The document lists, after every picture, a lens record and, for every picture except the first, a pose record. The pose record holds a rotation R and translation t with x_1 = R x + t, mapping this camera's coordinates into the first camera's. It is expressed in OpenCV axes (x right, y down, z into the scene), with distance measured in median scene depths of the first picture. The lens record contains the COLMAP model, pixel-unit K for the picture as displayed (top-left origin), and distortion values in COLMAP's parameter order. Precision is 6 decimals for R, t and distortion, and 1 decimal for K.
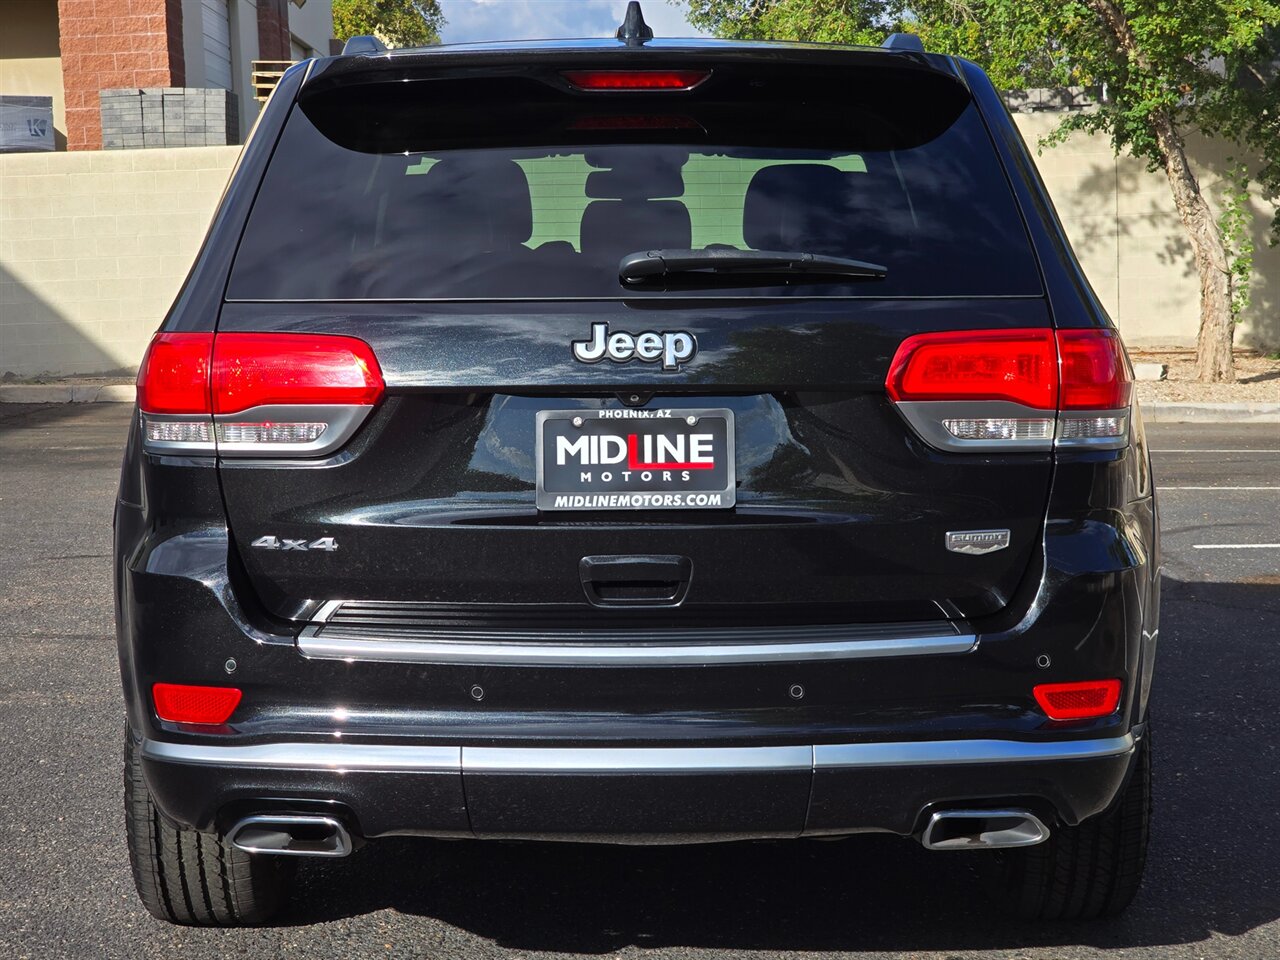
lens RADIAL K [[2398.3, 0, 571.4], [0, 2398.3, 469.5], [0, 0, 1]] dist [0.029404, 0.000000]
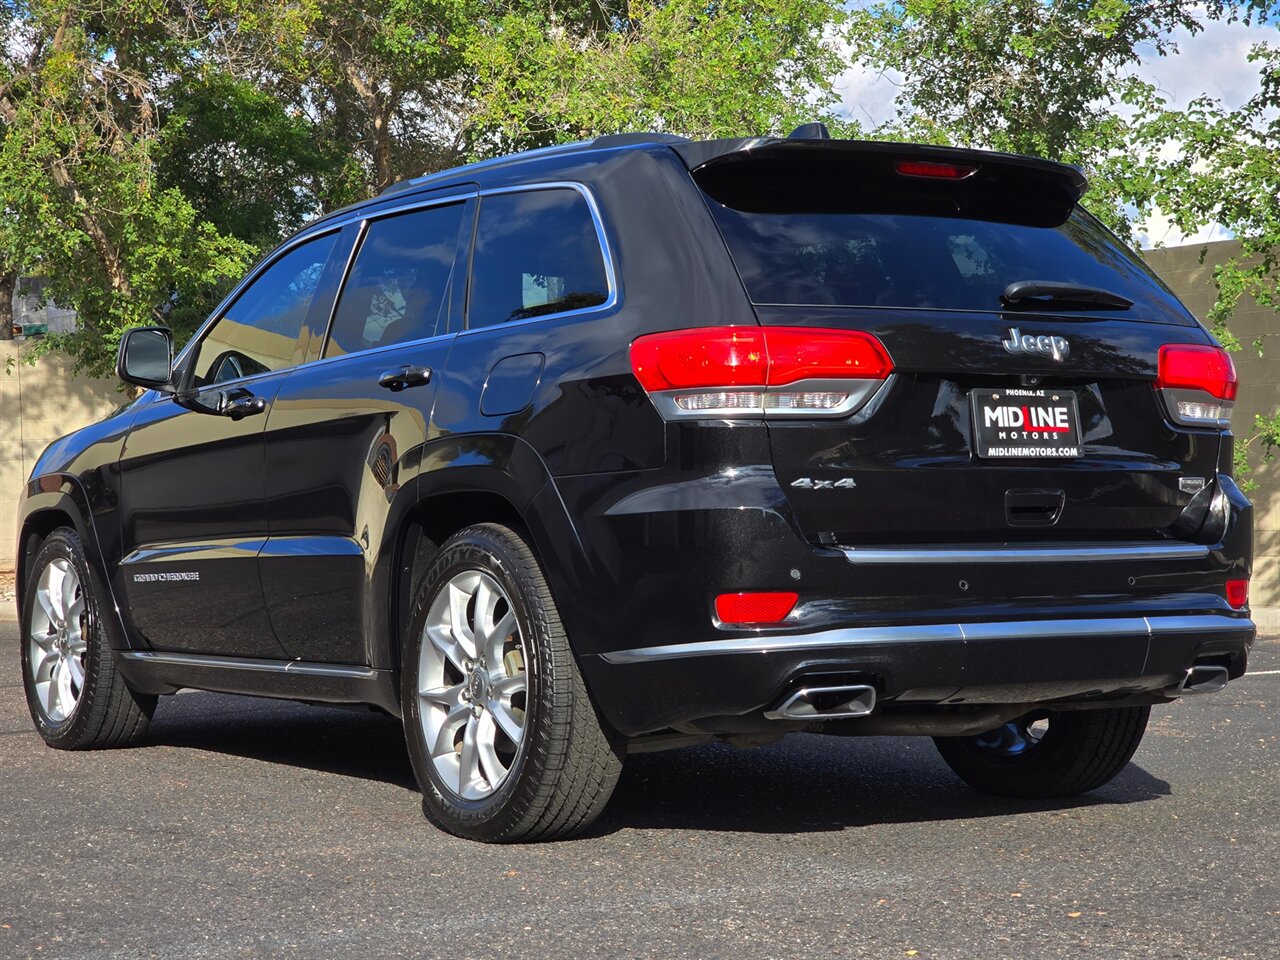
lens RADIAL K [[2398.3, 0, 634.4], [0, 2398.3, 481.7], [0, 0, 1]] dist [0.029404, 0.000000]
pose [[0.826739, 0.012485, 0.562448, -0.972158], [0.048125, 0.994520, -0.092815, 0.151613], [-0.560524, 0.103802, 0.821607, -0.041177]]
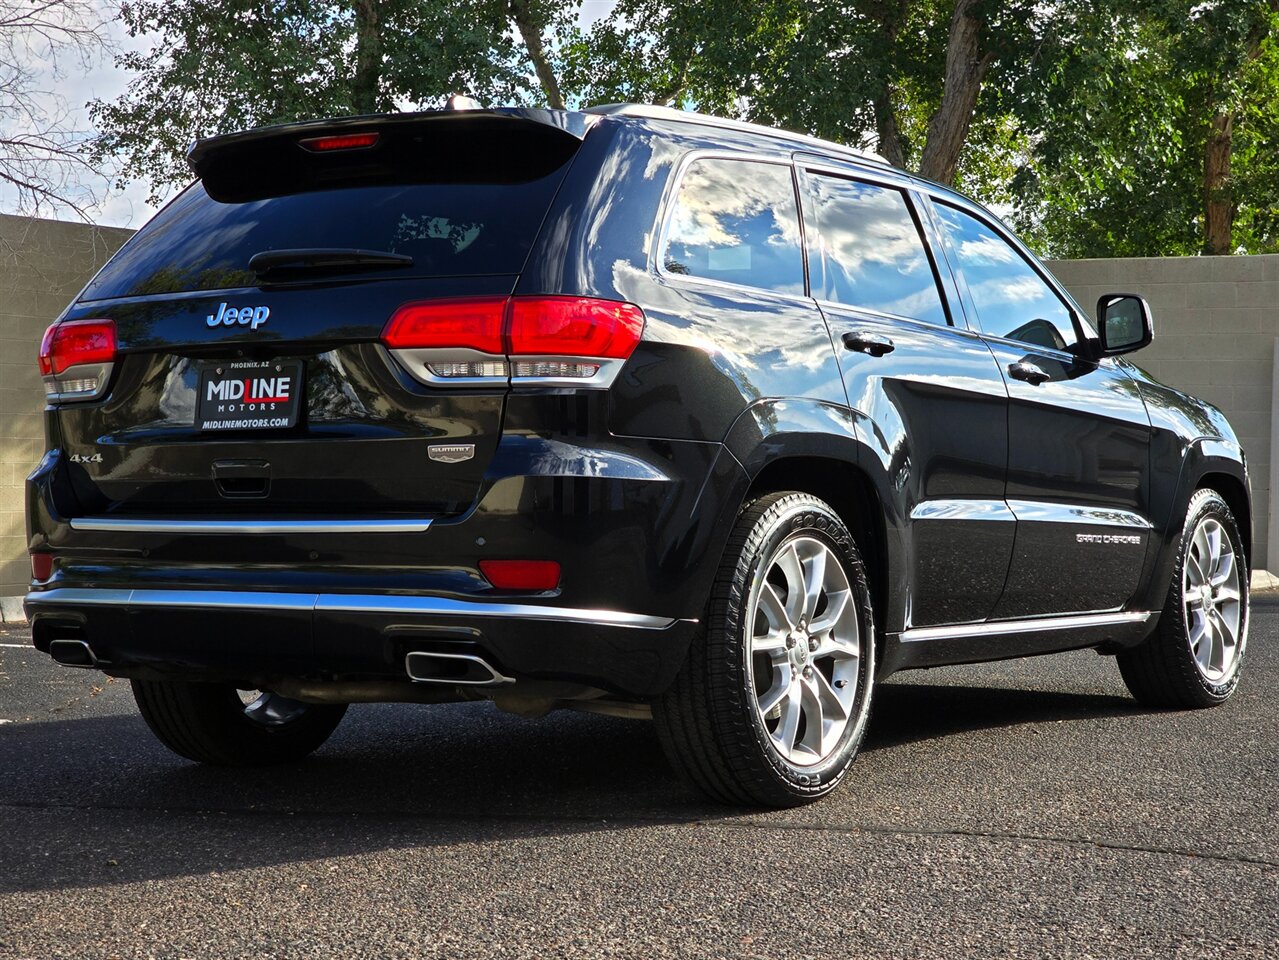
lens RADIAL K [[2396.4, 0, 631.0], [0, 2396.4, 479.5], [0, 0, 1]] dist [0.029404, 0.000000]
pose [[0.847566, 0.004350, -0.530672, 0.988099], [-0.049922, 0.996186, -0.071569, 0.137638], [0.528336, 0.087151, 0.844550, -0.092606]]
